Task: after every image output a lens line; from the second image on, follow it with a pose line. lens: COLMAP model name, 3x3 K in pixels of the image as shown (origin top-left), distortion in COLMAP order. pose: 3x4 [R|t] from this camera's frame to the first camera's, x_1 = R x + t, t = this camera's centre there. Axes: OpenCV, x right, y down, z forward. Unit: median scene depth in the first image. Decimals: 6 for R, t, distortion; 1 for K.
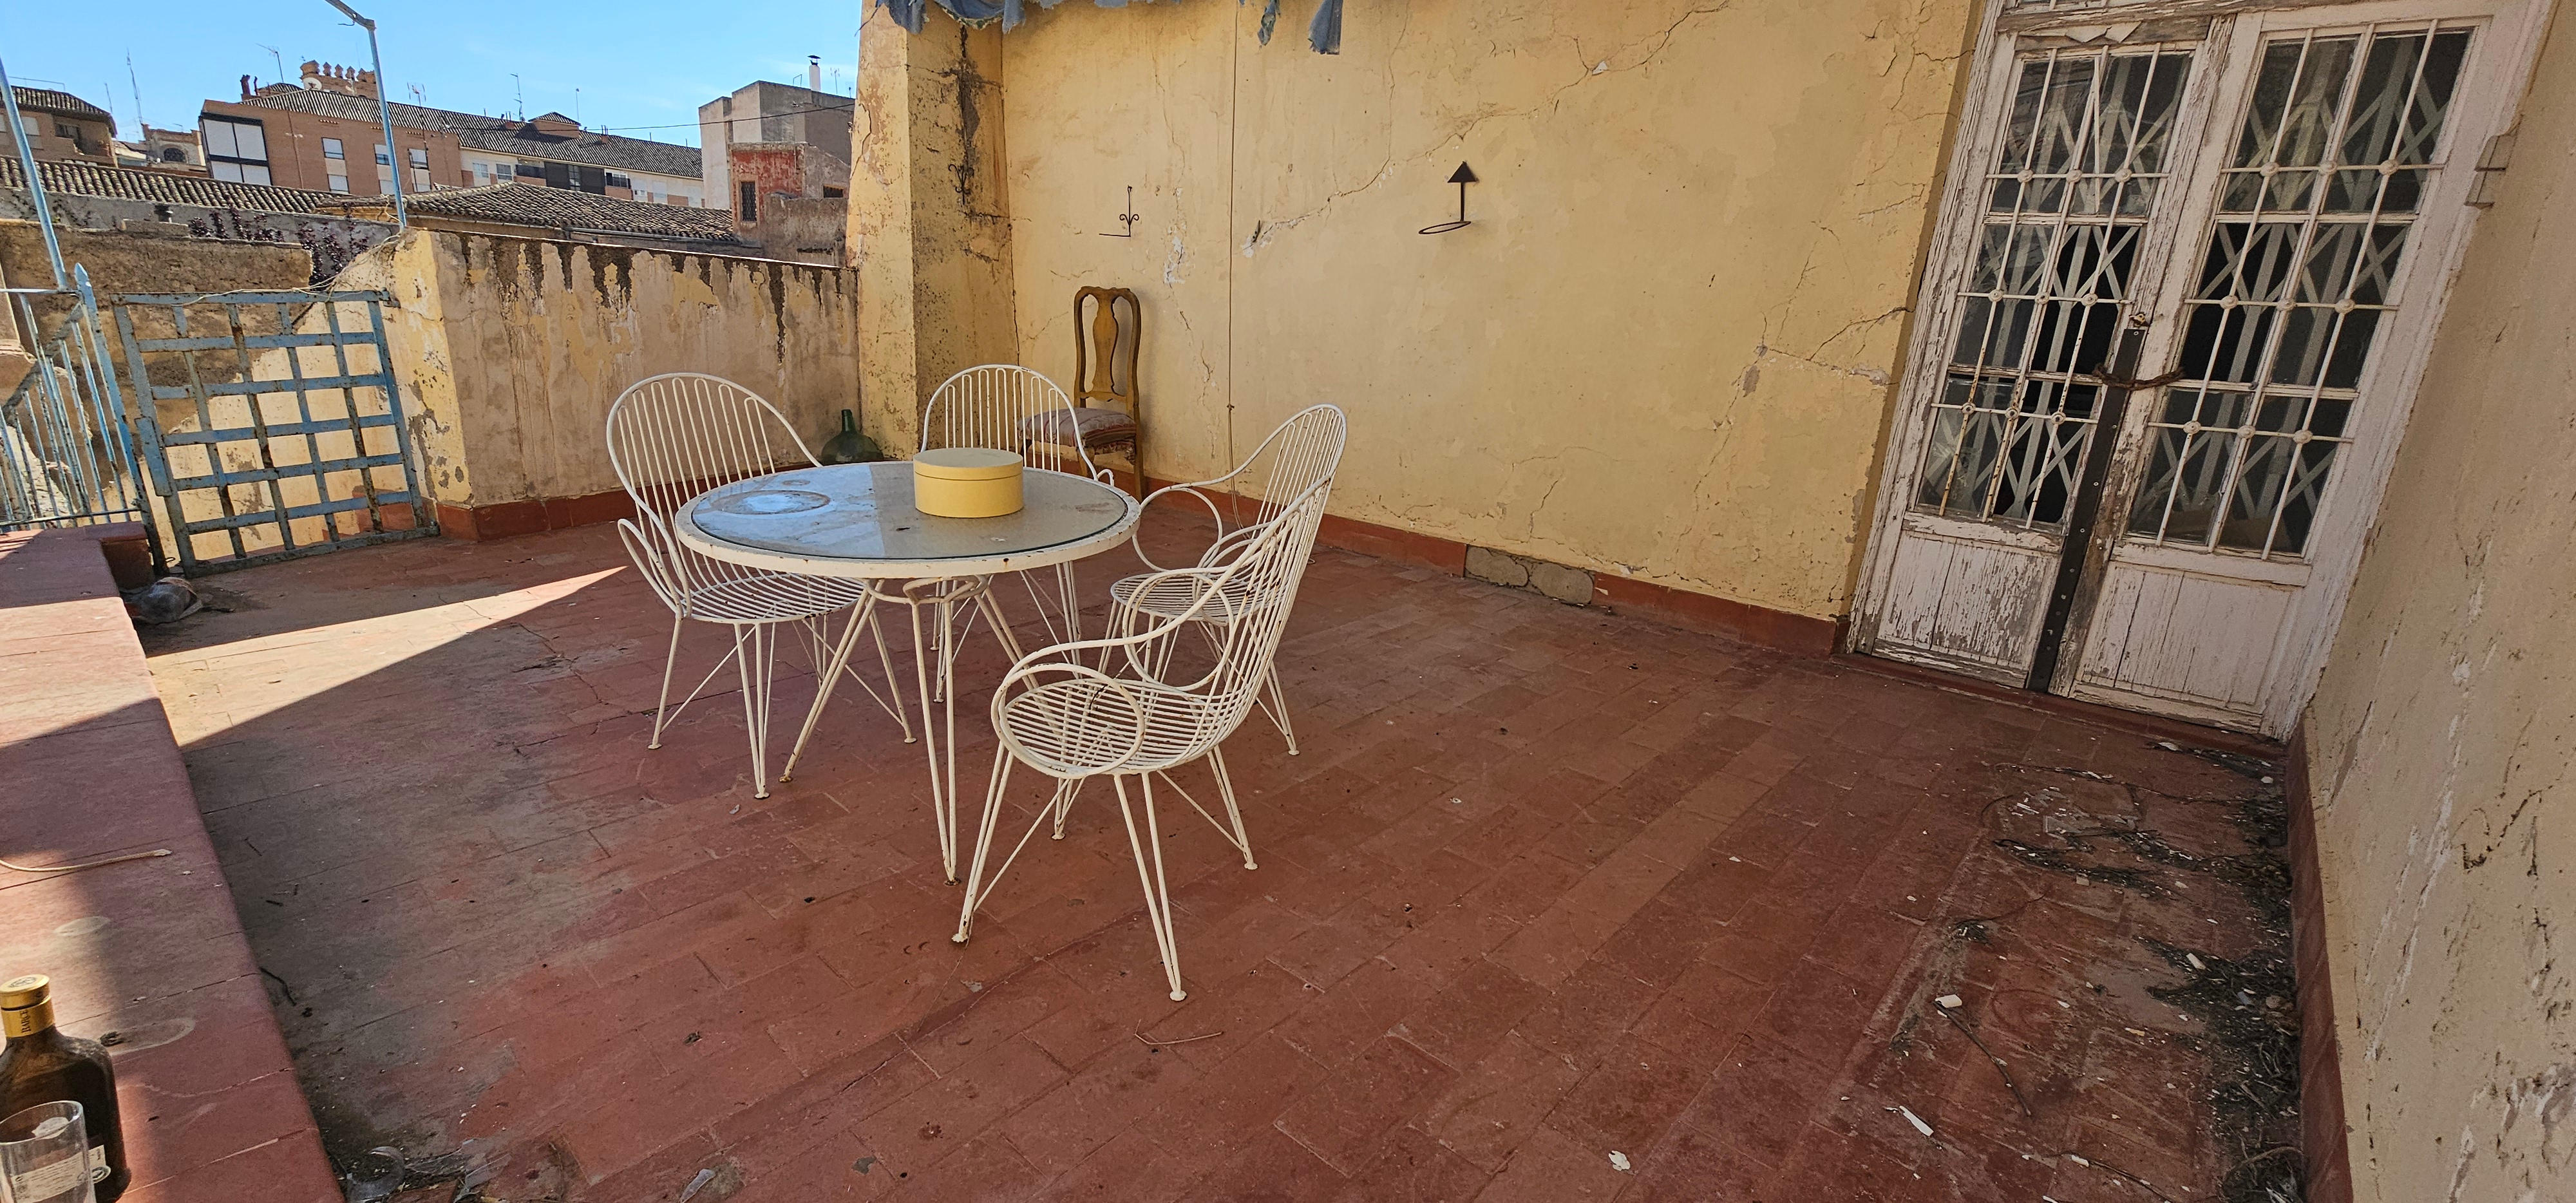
lens RADIAL K [[1049.3, 0, 1282.7], [0, 1049.3, 612.7], [0, 0, 1]] dist [-0.003338, 0.000897]
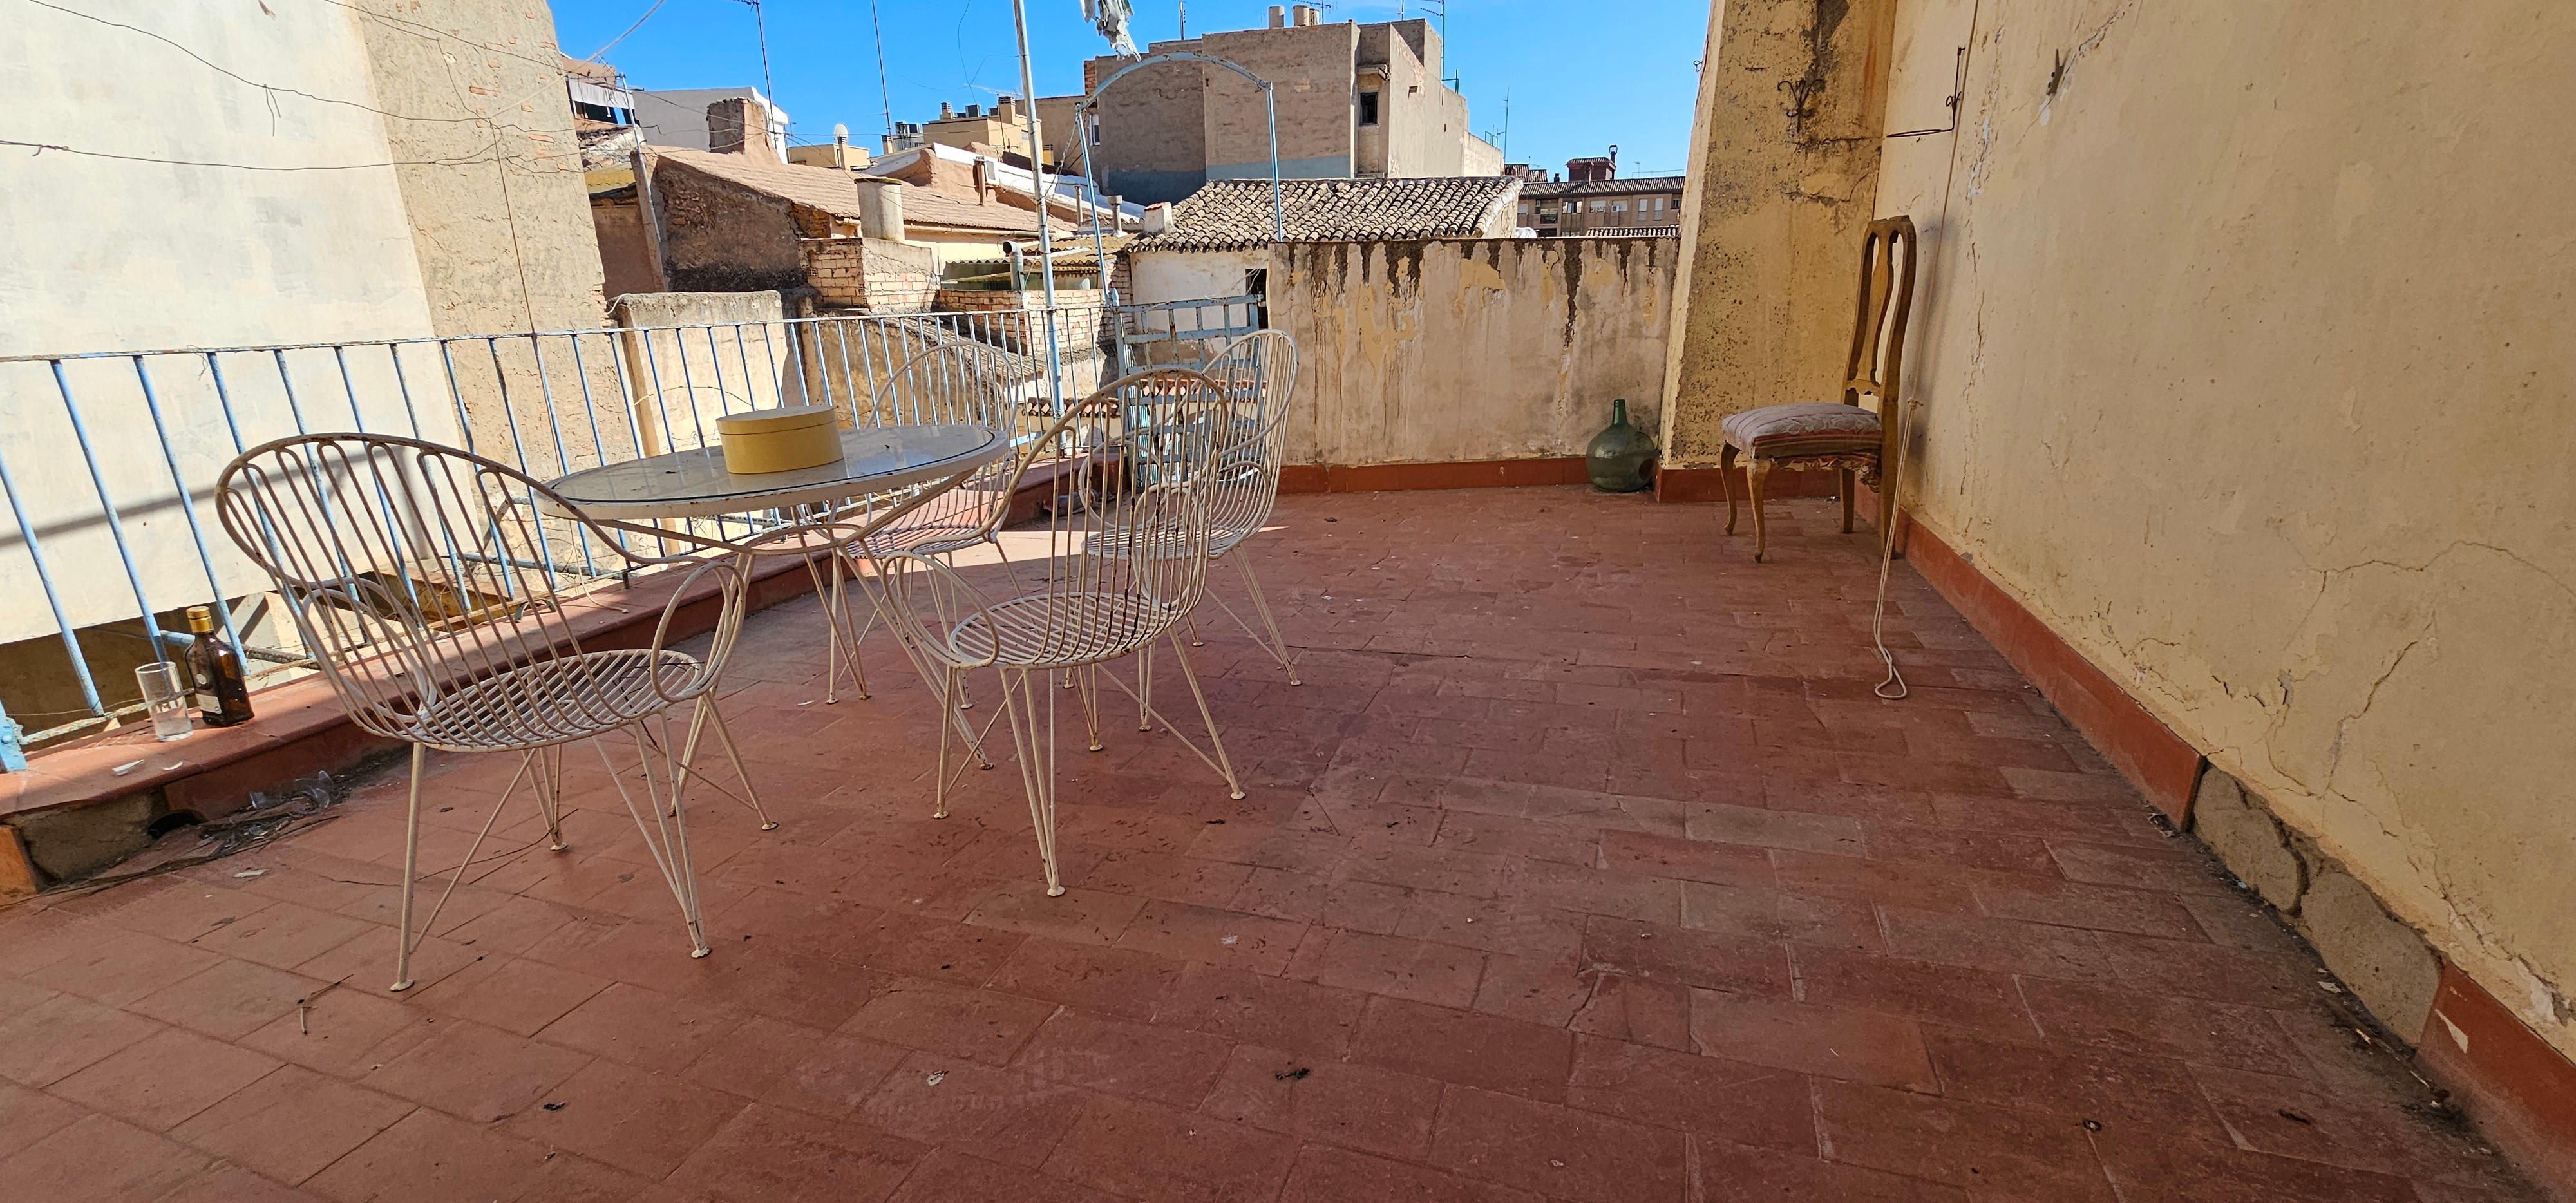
lens RADIAL K [[1049.3, 0, 1280.0], [0, 1049.3, 610.7], [0, 0, 1]] dist [-0.003338, 0.000897]
pose [[0.373977, 0.203622, -0.904809, 0.356876], [-0.212718, 0.968425, 0.130017, -0.087817], [0.902714, 0.143846, 0.405482, 0.475718]]
